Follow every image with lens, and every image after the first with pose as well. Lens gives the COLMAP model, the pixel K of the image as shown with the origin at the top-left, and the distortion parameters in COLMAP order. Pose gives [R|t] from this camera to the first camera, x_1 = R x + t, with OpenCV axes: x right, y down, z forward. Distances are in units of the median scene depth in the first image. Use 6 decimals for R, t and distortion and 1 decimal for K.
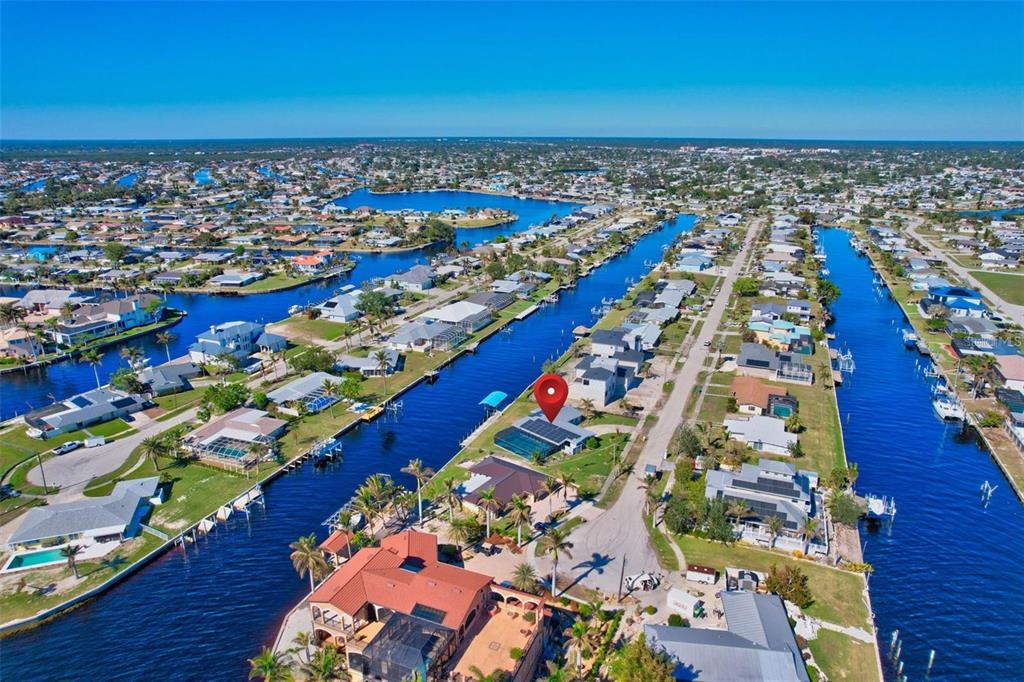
lens RADIAL K [[650.2, 0, 530.2], [0, 650.2, 341.3], [0, 0, 1]] dist [-0.034050, 0.000872]
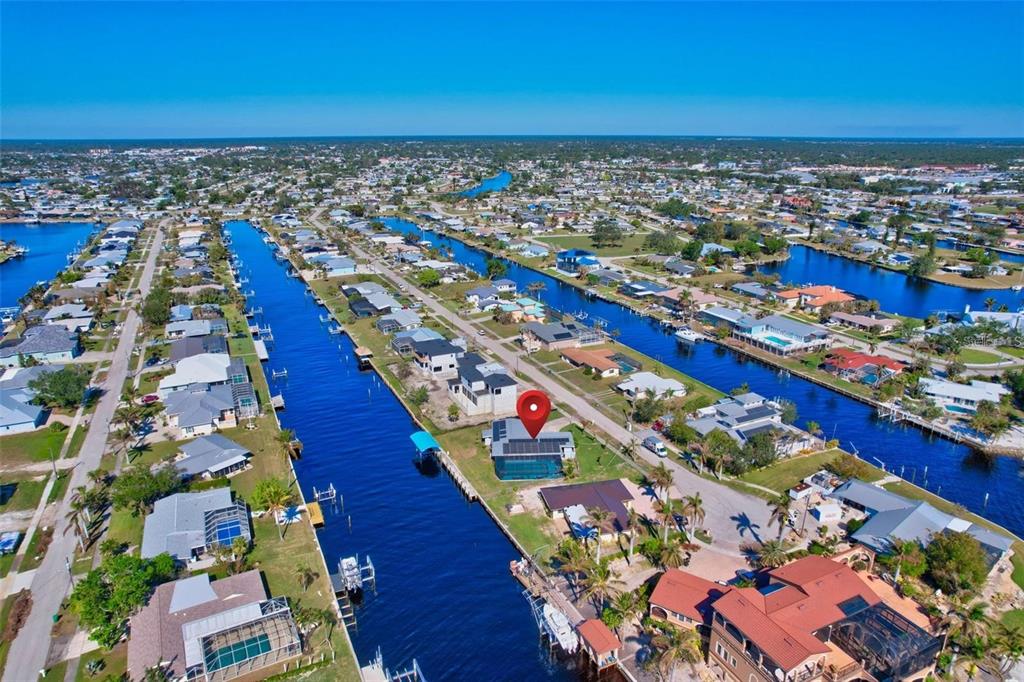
lens RADIAL K [[650.2, 0, 530.2], [0, 650.2, 341.3], [0, 0, 1]] dist [-0.034050, 0.000872]
pose [[0.673227, -0.229538, 0.702907, -0.527737], [0.227631, 0.968769, 0.098337, -0.088861], [-0.703527, 0.093800, 0.704452, 0.293477]]
